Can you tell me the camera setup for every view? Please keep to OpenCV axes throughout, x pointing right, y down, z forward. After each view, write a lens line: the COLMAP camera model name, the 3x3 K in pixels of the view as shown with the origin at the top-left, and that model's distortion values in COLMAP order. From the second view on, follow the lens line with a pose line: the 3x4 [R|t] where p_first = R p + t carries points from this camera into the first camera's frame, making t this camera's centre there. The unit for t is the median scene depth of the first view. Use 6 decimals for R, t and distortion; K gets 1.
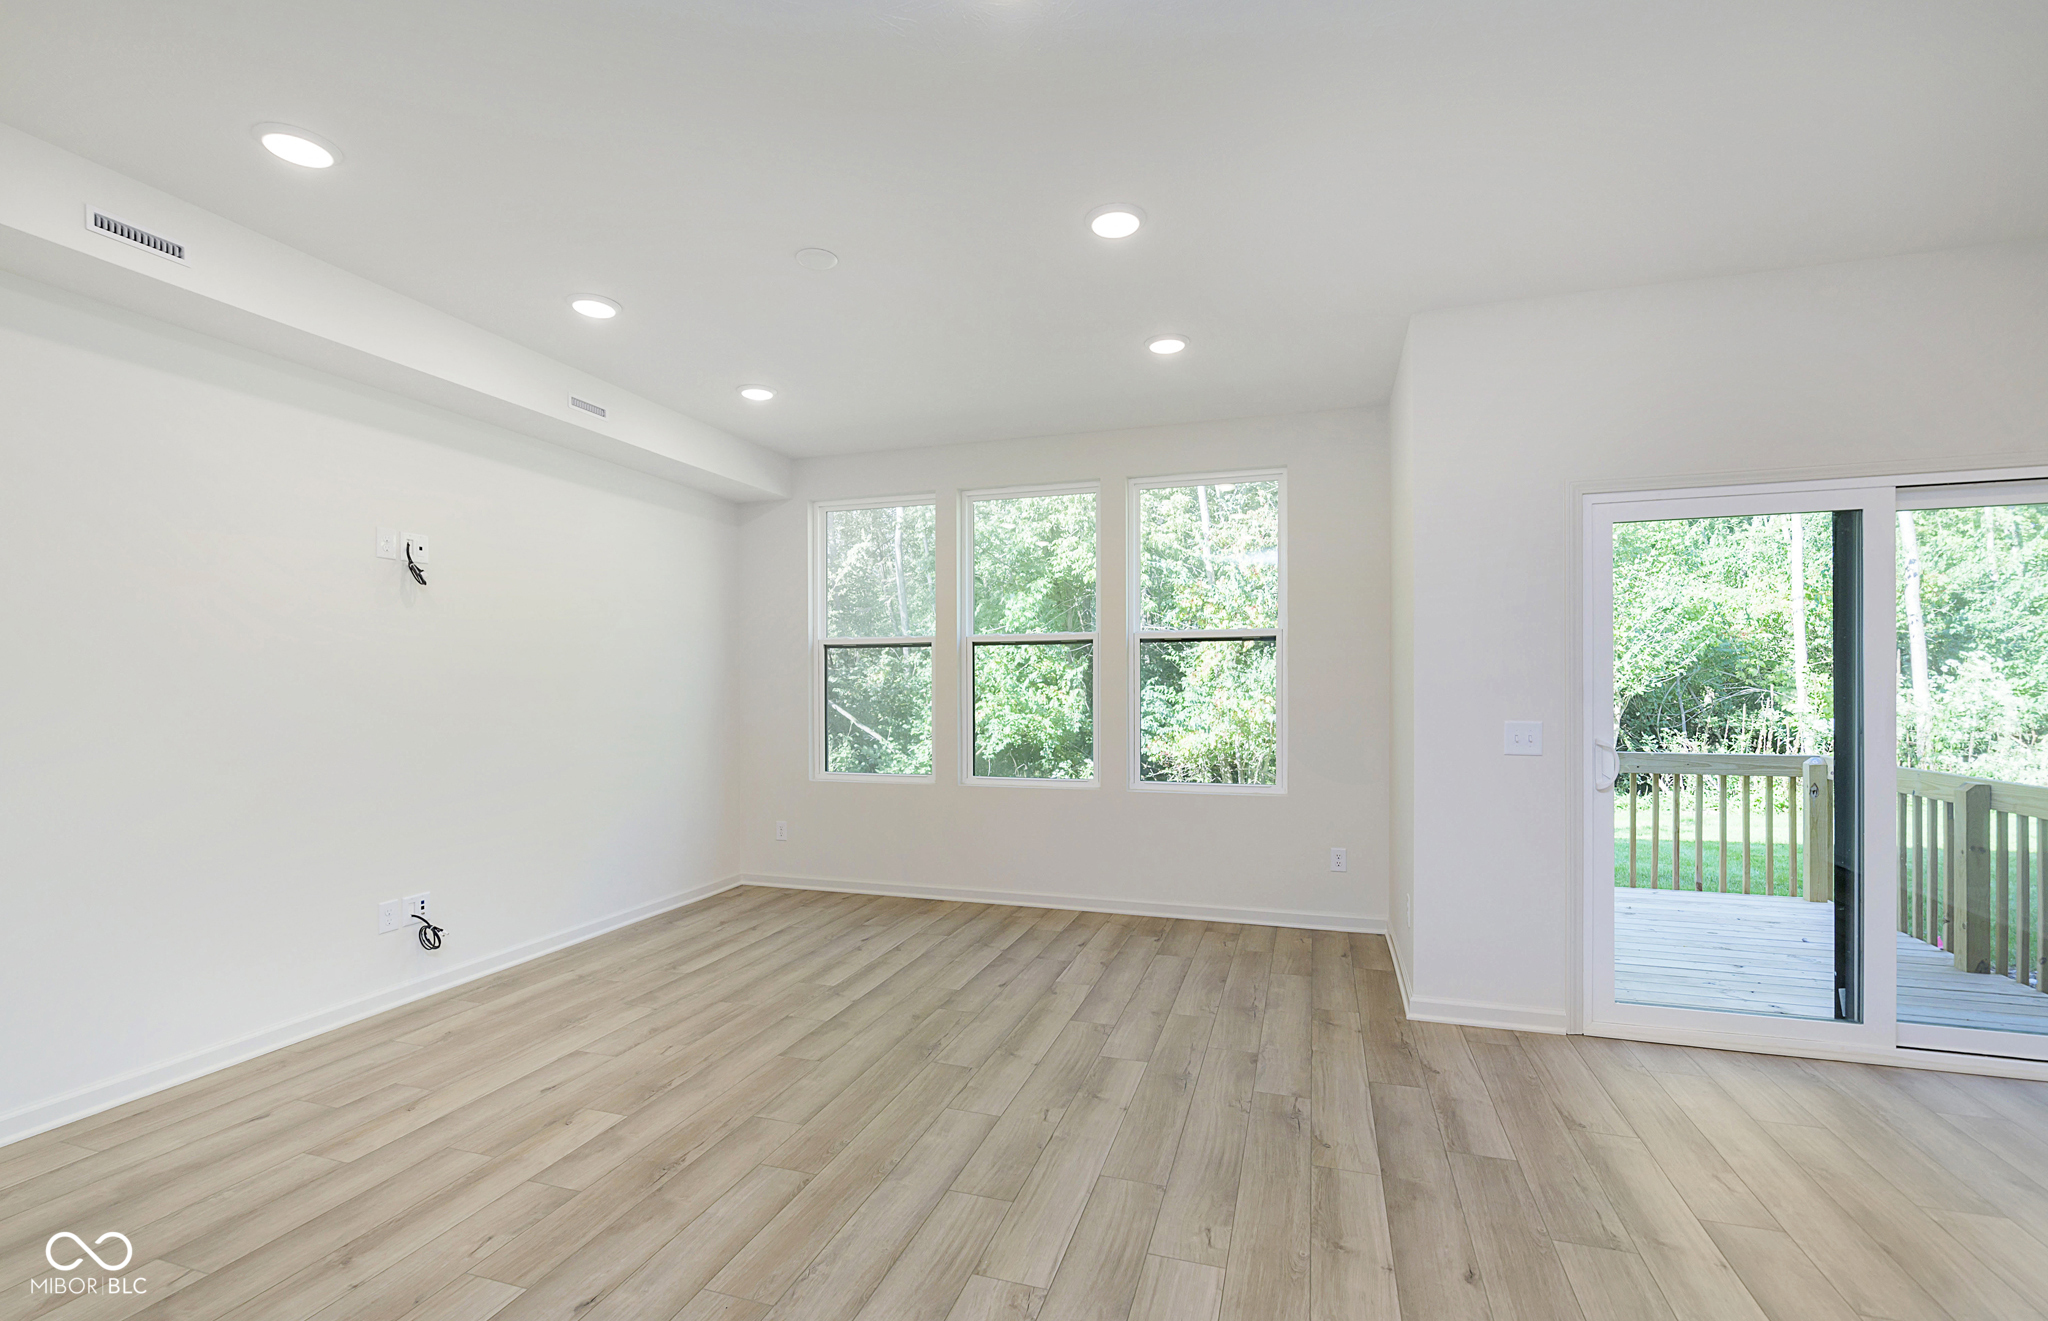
lens RADIAL K [[922.0, 0, 1019.6], [0, 922.0, 687.0], [0, 0, 1]] dist [-0.001643, 0.000233]
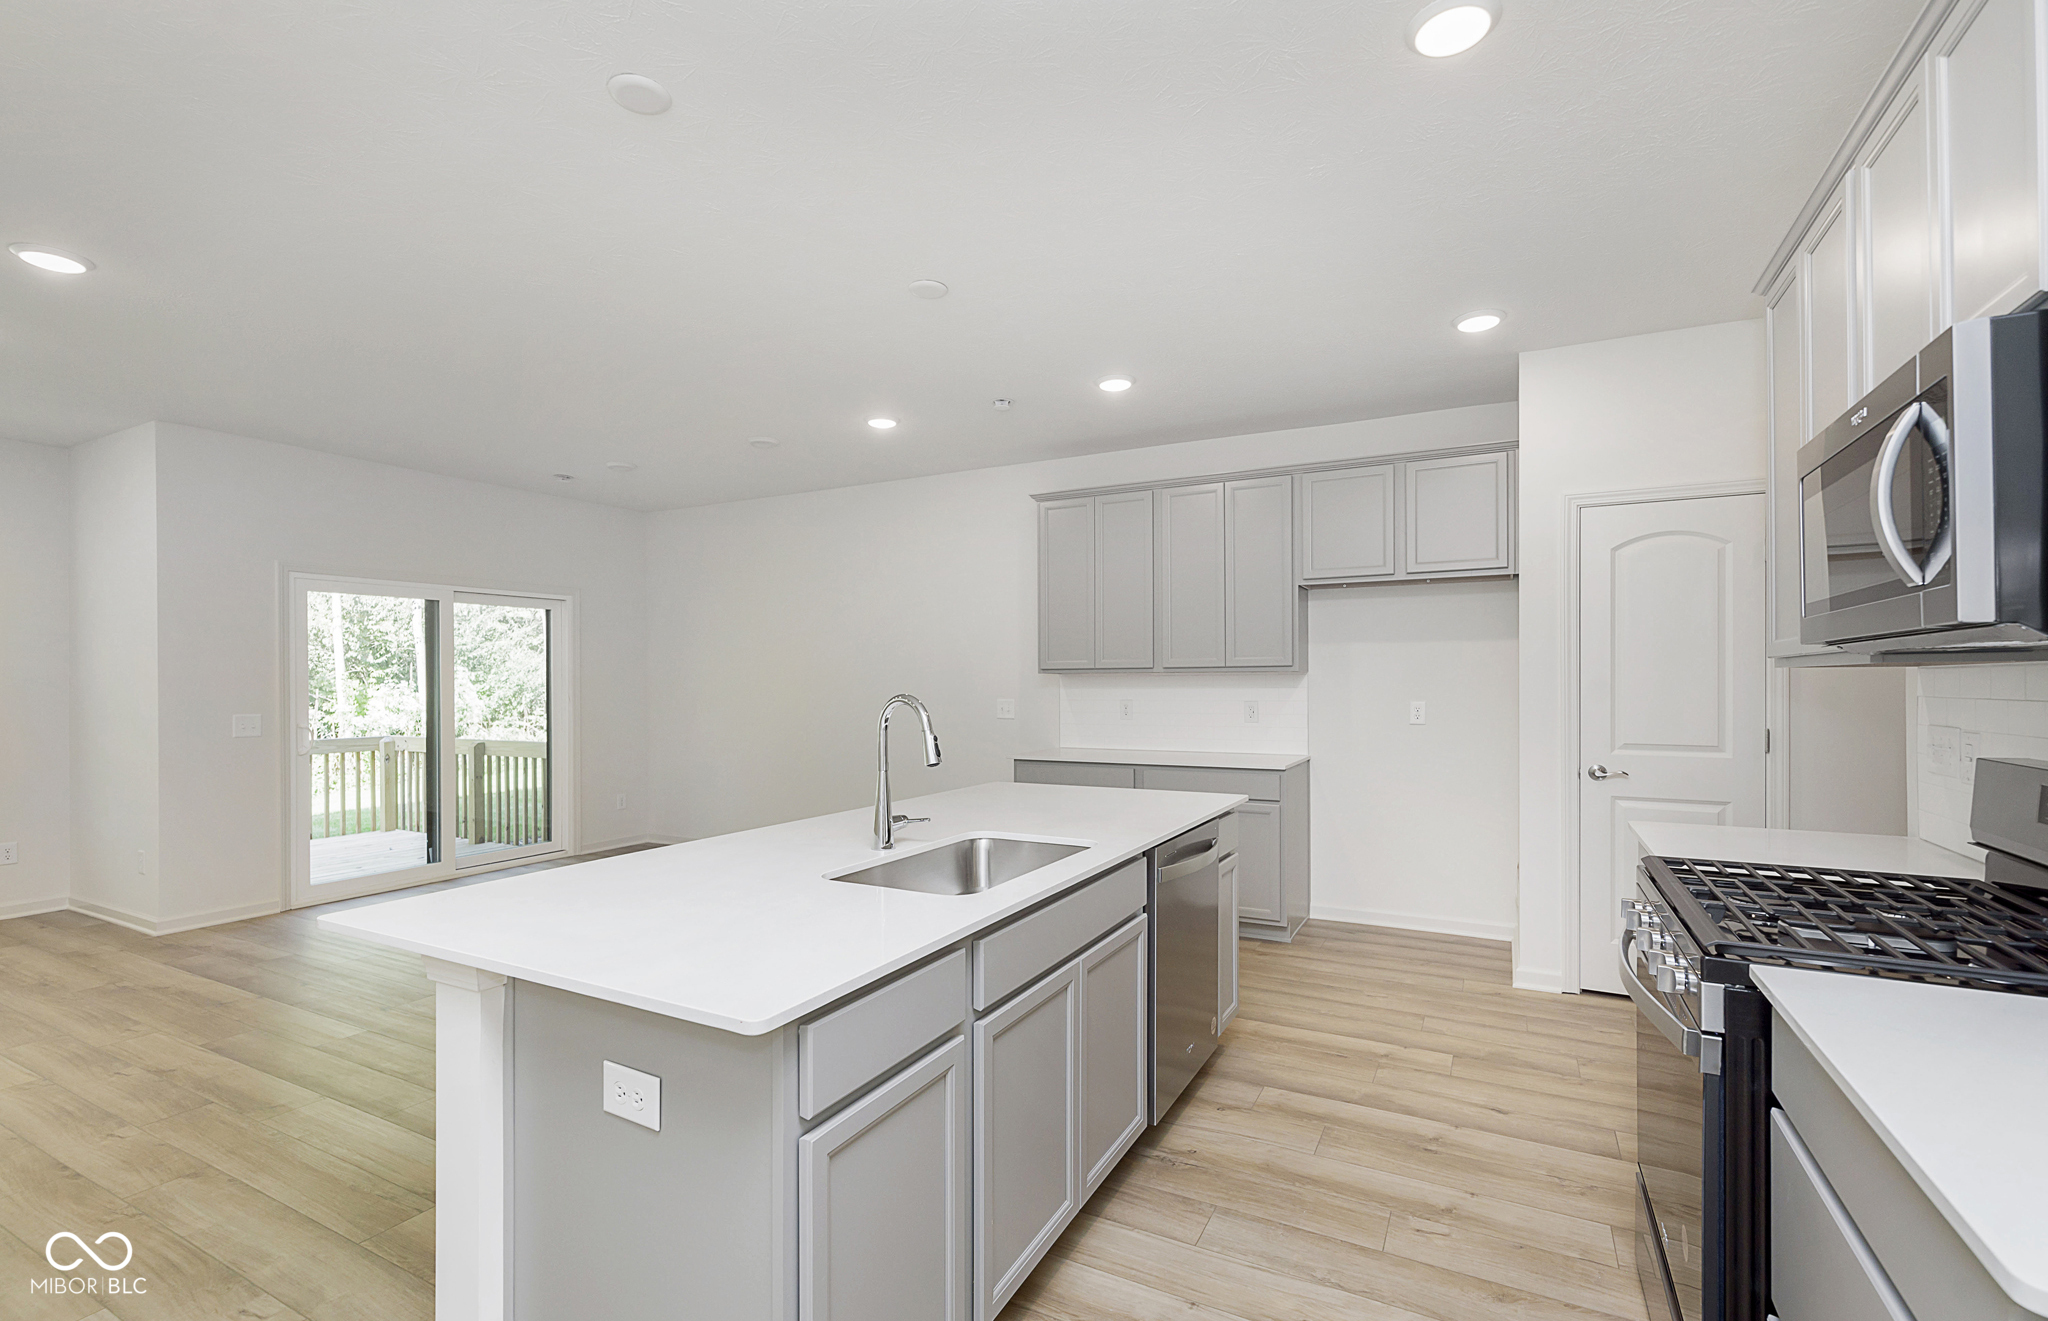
lens RADIAL K [[887.8, 0, 1027.3], [0, 887.8, 684.6], [0, 0, 1]] dist [0.002590, -0.000203]
pose [[0.184756, 0.000584, 0.982784, -0.528596], [0.006838, 0.999975, -0.001880, -0.000280], [-0.982761, 0.007068, 0.184747, -0.429061]]
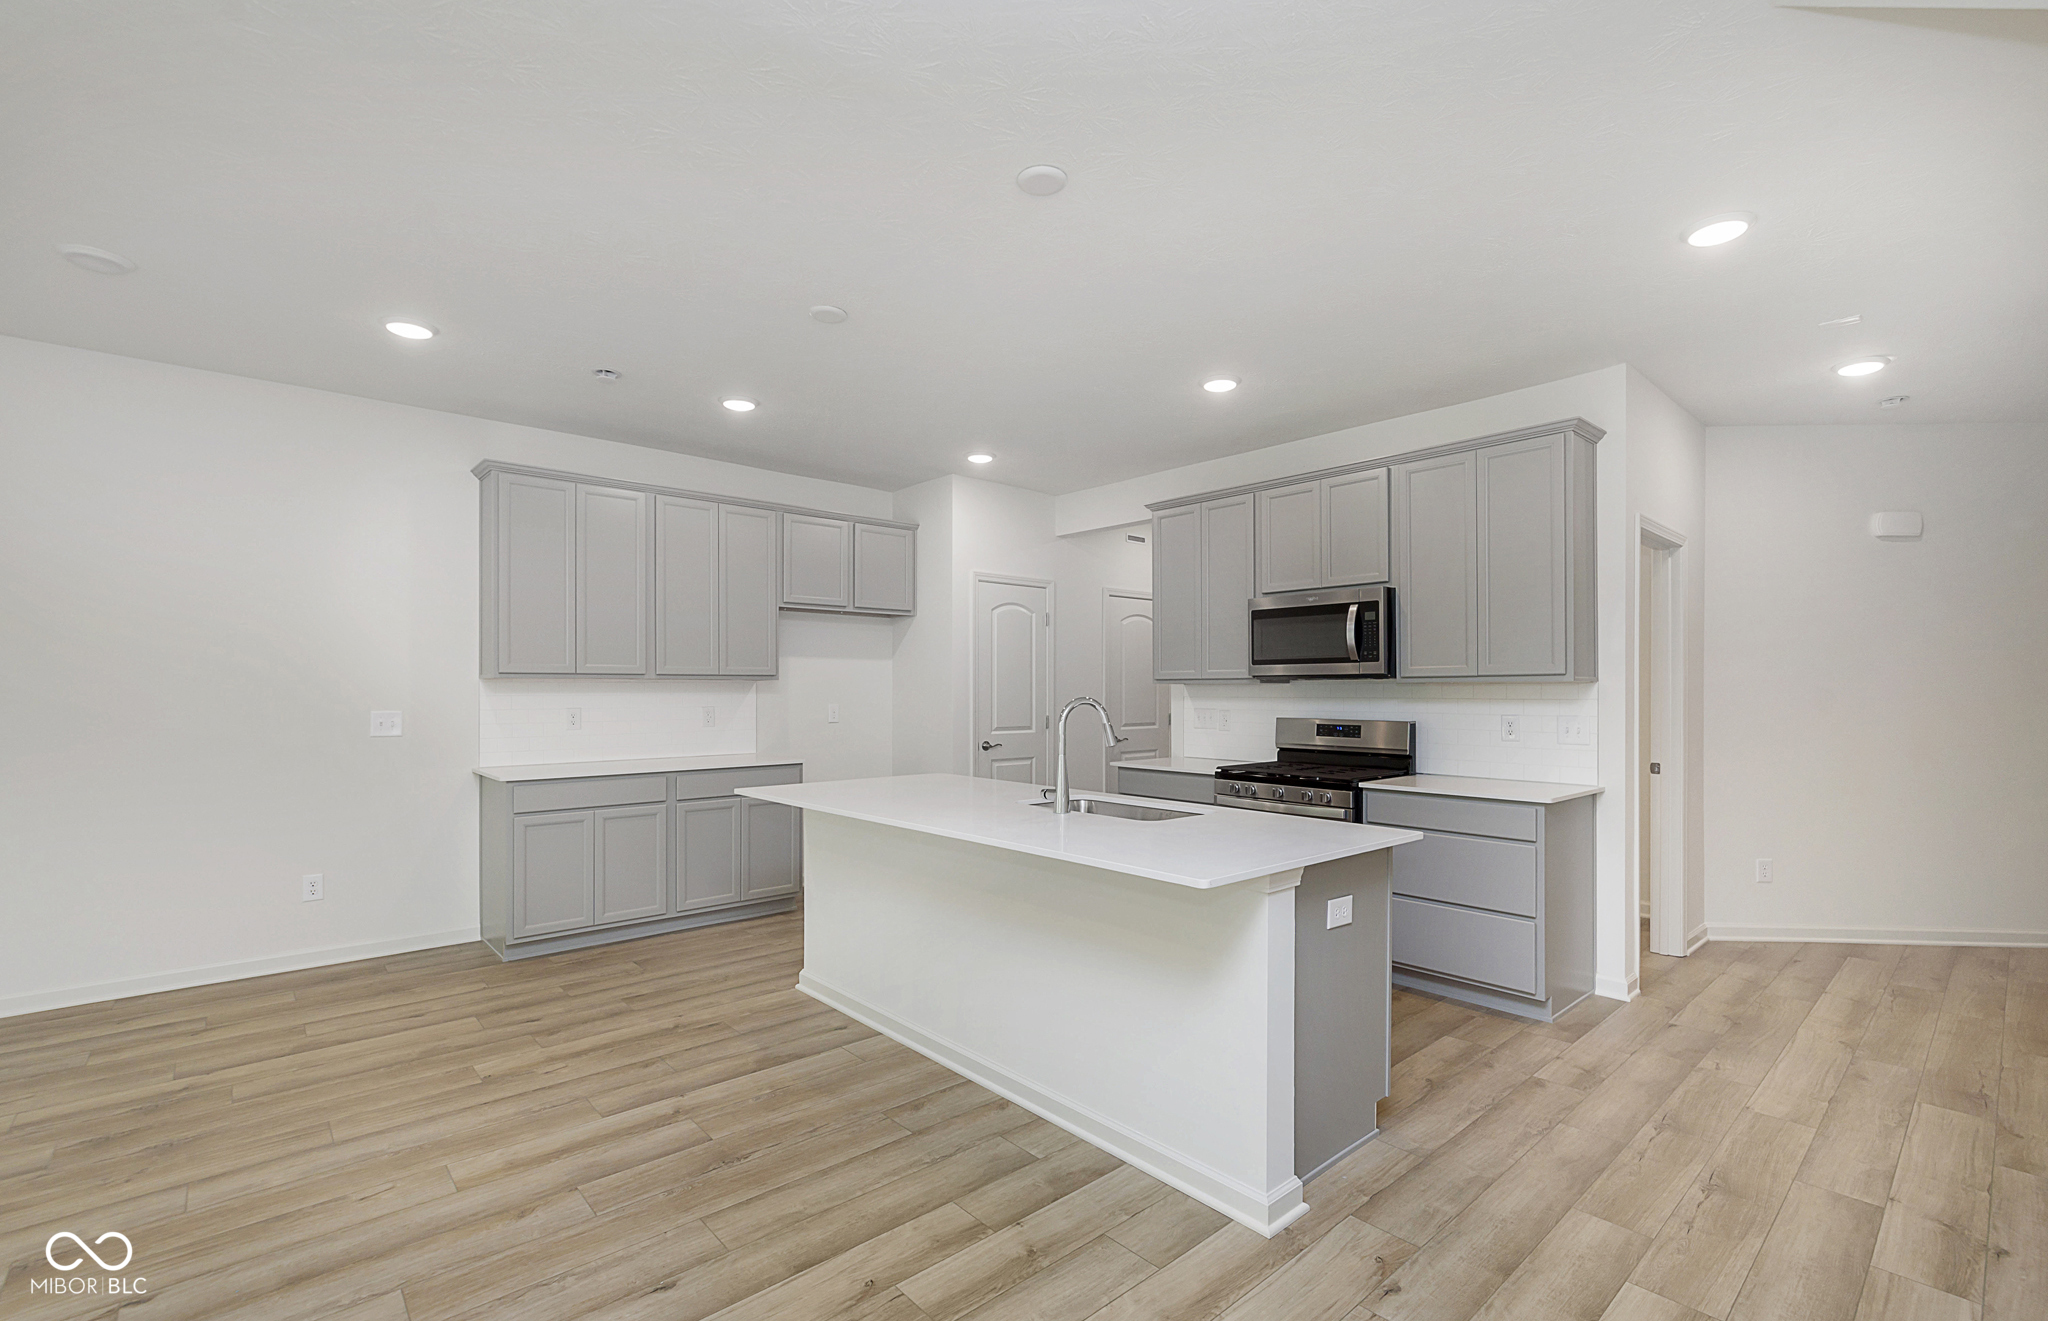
lens RADIAL K [[928.2, 0, 1015.5], [0, 928.2, 686.2], [0, 0, 1]] dist [0.003468, 0.000047]
pose [[-0.856557, 0.005541, 0.516022, -0.382798], [0.006034, 0.999982, -0.000721, -0.005518], [-0.516016, 0.002496, -0.856575, 0.372585]]
